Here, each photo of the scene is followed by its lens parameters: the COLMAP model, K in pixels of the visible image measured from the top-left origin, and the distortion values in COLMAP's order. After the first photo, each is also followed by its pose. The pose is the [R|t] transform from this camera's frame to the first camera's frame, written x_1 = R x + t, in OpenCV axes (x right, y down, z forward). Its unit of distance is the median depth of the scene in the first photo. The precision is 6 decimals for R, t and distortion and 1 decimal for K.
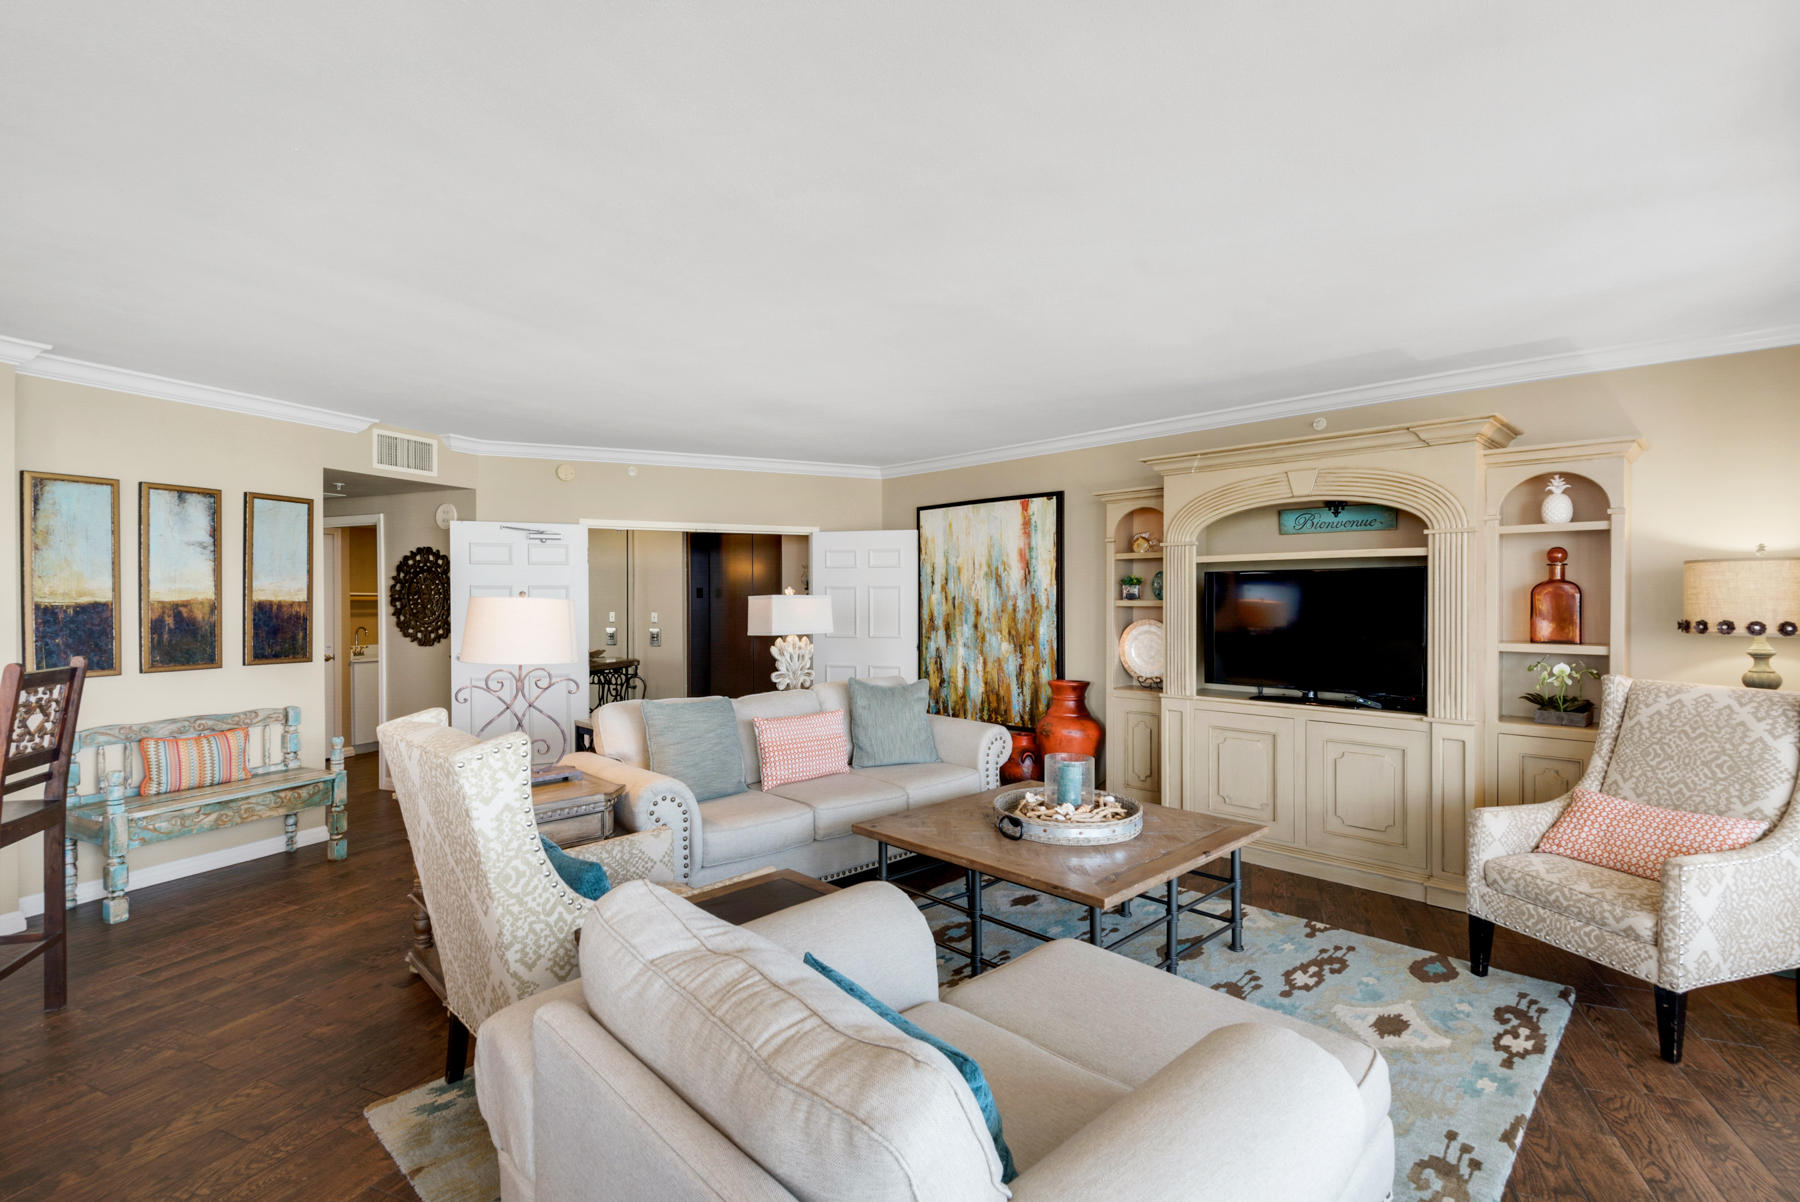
lens RADIAL K [[833.4, 0, 885.5], [0, 833.4, 598.2], [0, 0, 1]] dist [0.013959, -0.011862]
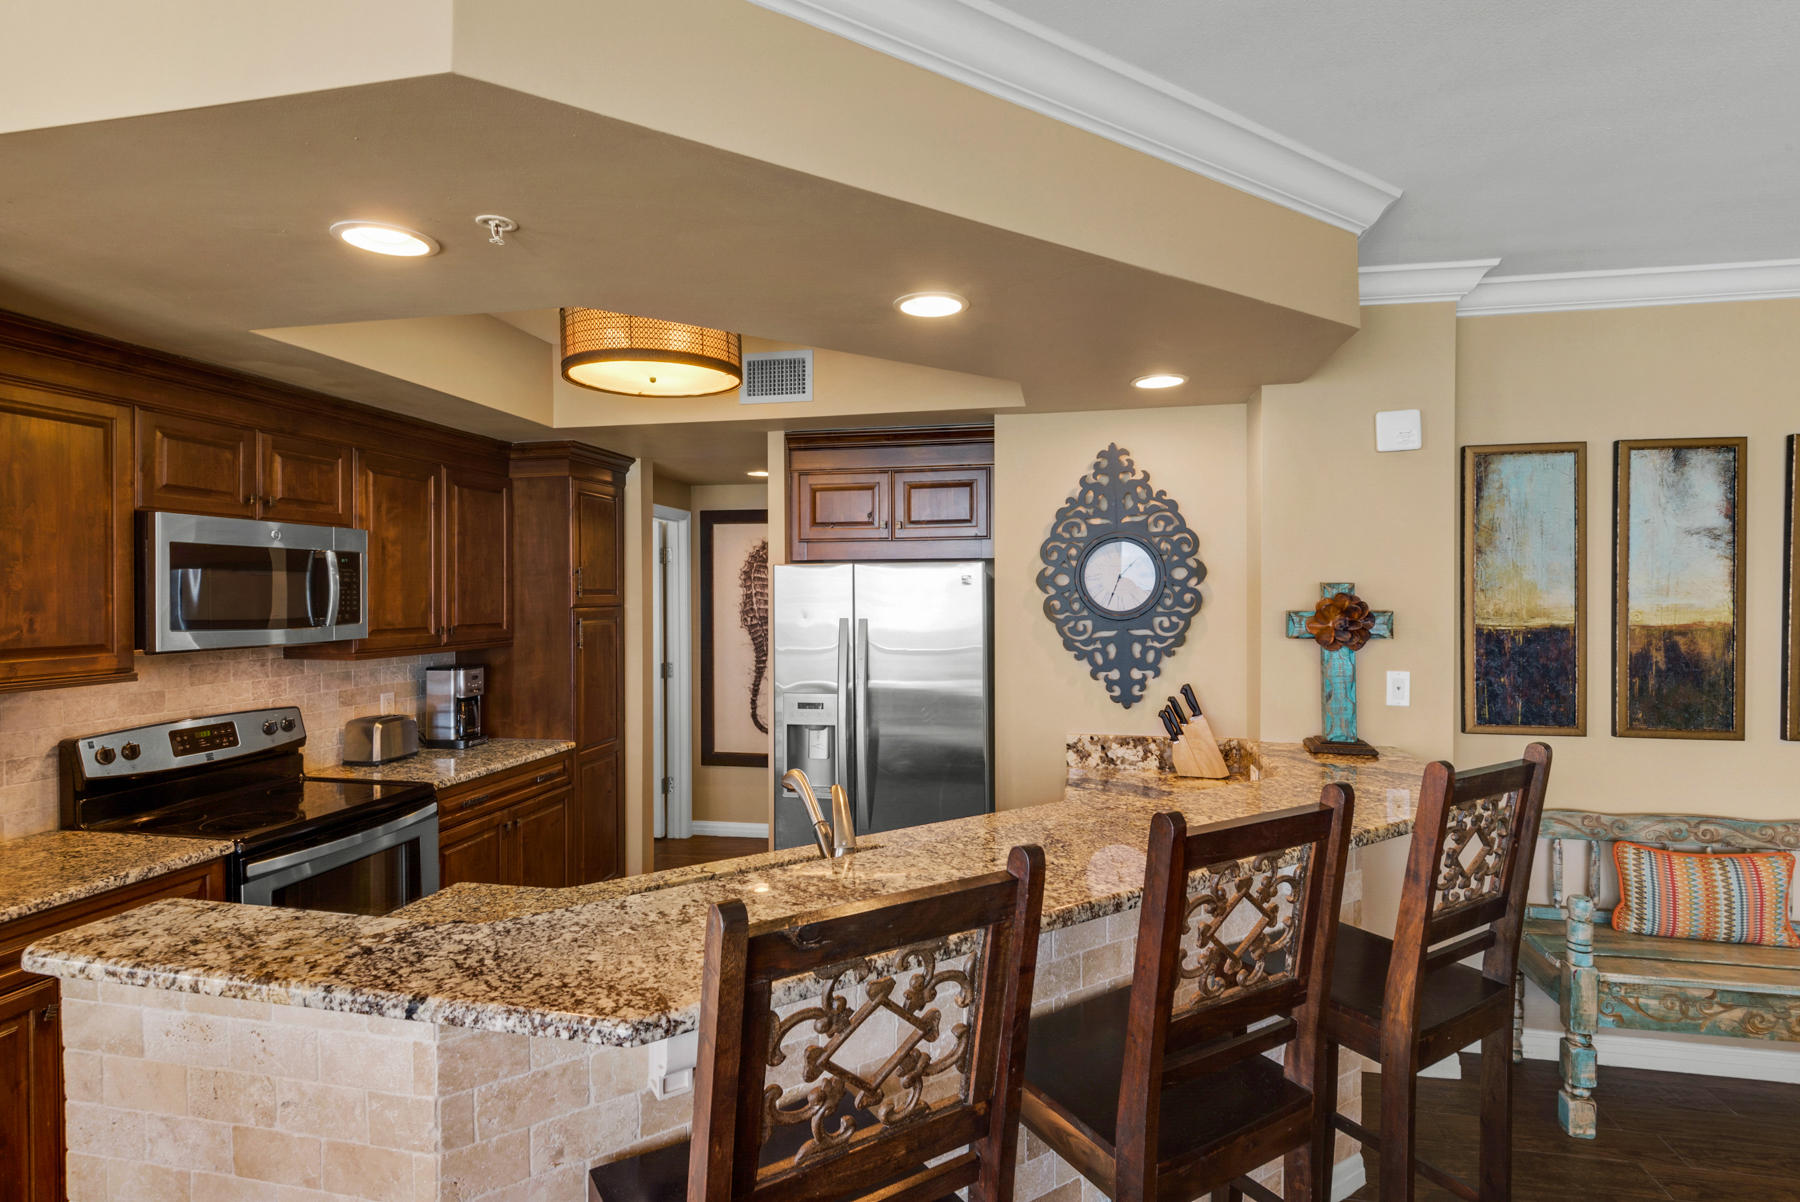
lens RADIAL K [[884.9, 0, 906.4], [0, 884.9, 602.7], [0, 0, 1]] dist [0.016878, -0.013668]
pose [[0.199552, 0.015641, -0.979762, -0.327998], [0.000768, 0.999870, 0.016118, -0.025774], [0.979887, -0.003969, 0.199514, 0.327198]]
